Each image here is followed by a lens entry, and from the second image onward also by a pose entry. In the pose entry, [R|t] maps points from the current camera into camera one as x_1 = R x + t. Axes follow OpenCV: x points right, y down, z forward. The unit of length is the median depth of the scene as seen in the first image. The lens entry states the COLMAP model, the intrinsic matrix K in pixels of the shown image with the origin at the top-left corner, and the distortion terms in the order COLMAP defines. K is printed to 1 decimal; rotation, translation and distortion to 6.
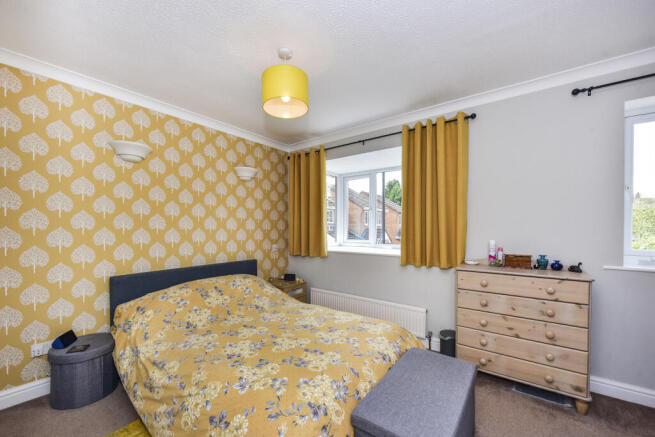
lens RADIAL K [[263.9, 0, 326.9], [0, 263.9, 231.0], [0, 0, 1]] dist [-0.021854, 0.000064]
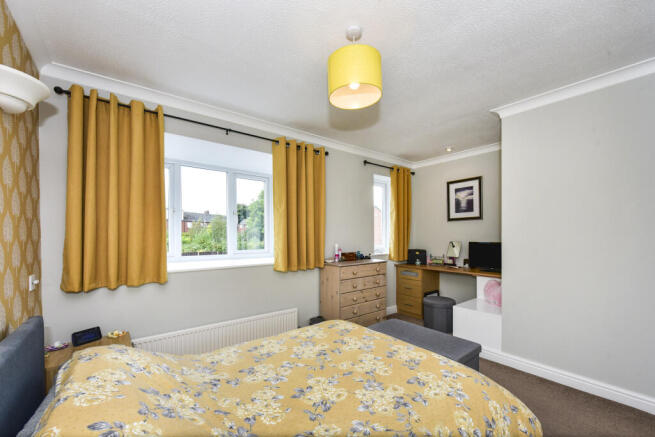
lens RADIAL K [[264.1, 0, 327.4], [0, 264.1, 235.3], [0, 0, 1]] dist [0.011615, 0.000015]
pose [[0.246175, -0.007398, 0.969197, -0.803798], [0.010402, 0.999933, 0.004991, -0.021239], [-0.969170, 0.008853, 0.246235, 0.687194]]
